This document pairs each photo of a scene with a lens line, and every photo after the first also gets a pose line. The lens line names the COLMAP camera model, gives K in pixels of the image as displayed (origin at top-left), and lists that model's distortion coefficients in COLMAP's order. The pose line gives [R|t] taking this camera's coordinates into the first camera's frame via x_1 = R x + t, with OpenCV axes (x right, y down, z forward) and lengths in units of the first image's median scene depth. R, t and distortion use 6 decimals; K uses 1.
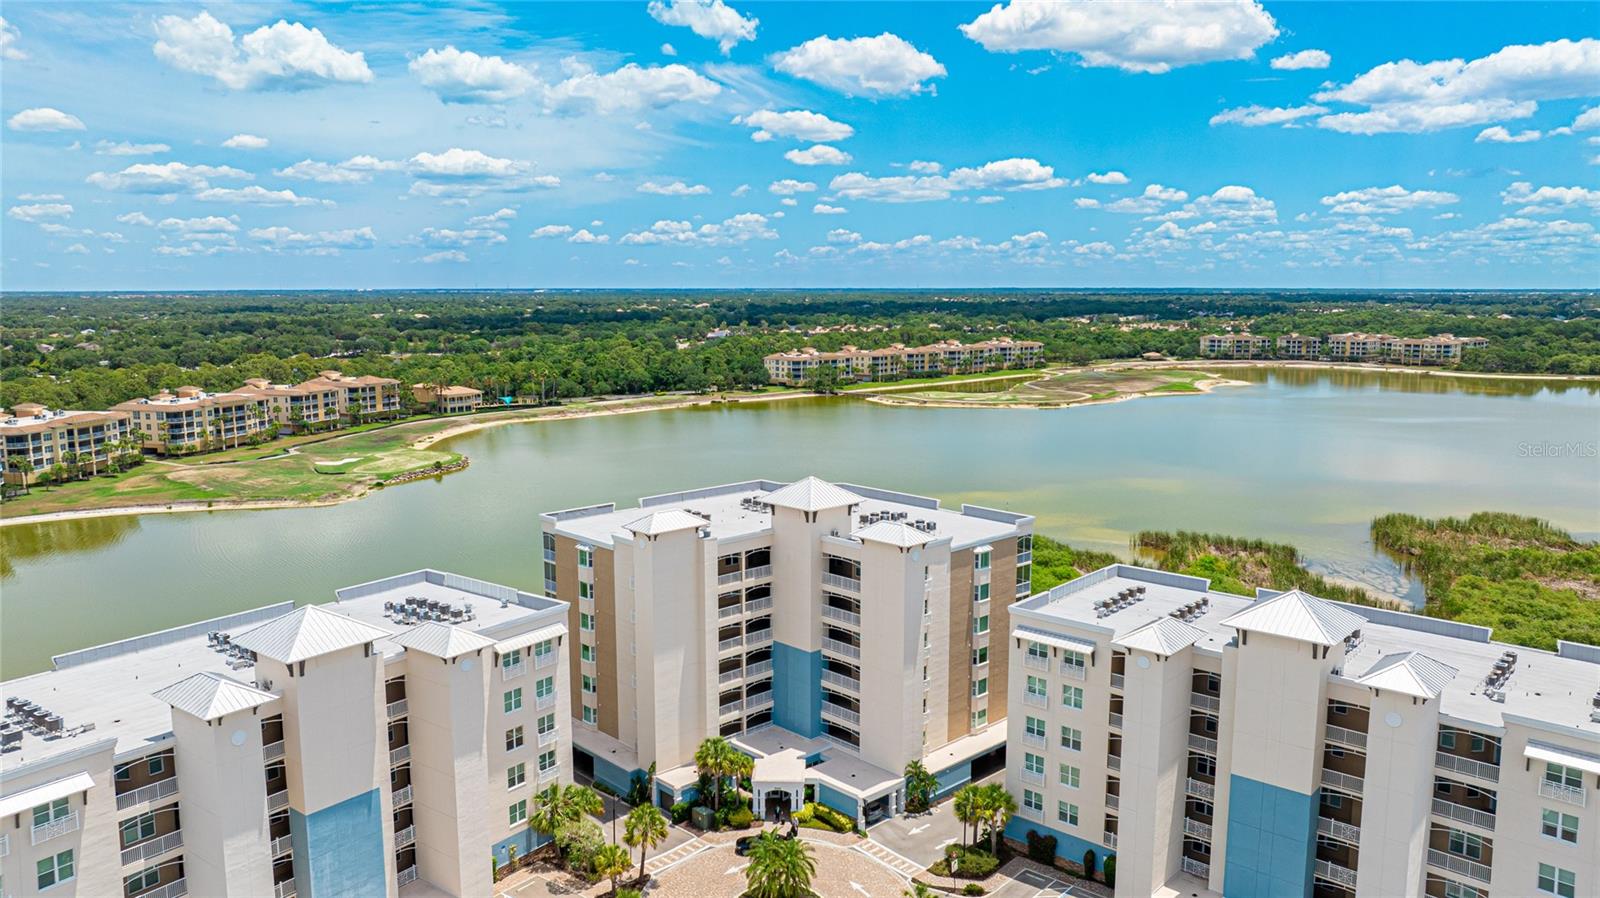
lens RADIAL K [[1154.9, 0, 804.9], [0, 1154.9, 468.6], [0, 0, 1]] dist [0.015458, -0.097508]
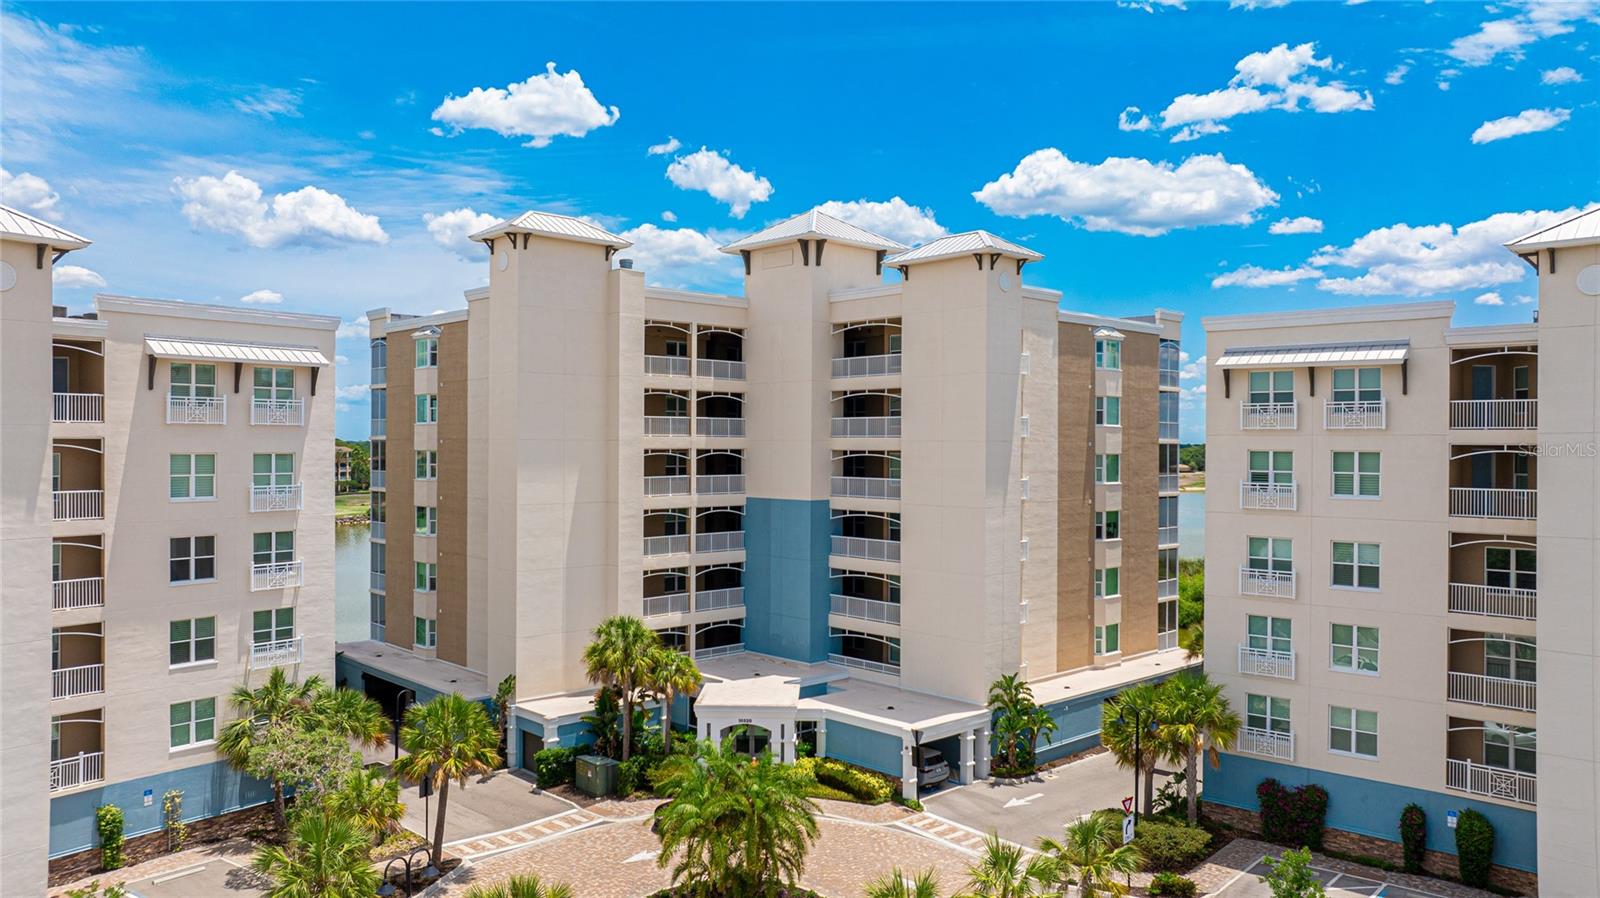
lens RADIAL K [[1164.7, 0, 804.4], [0, 1164.7, 450.0], [0, 0, 1]] dist [-0.014424, -0.003728]
pose [[0.999975, 0.005044, -0.005022, 0.004718], [-0.005754, 0.988183, -0.153172, 0.227790], [0.004190, 0.153197, 0.988187, 0.451574]]
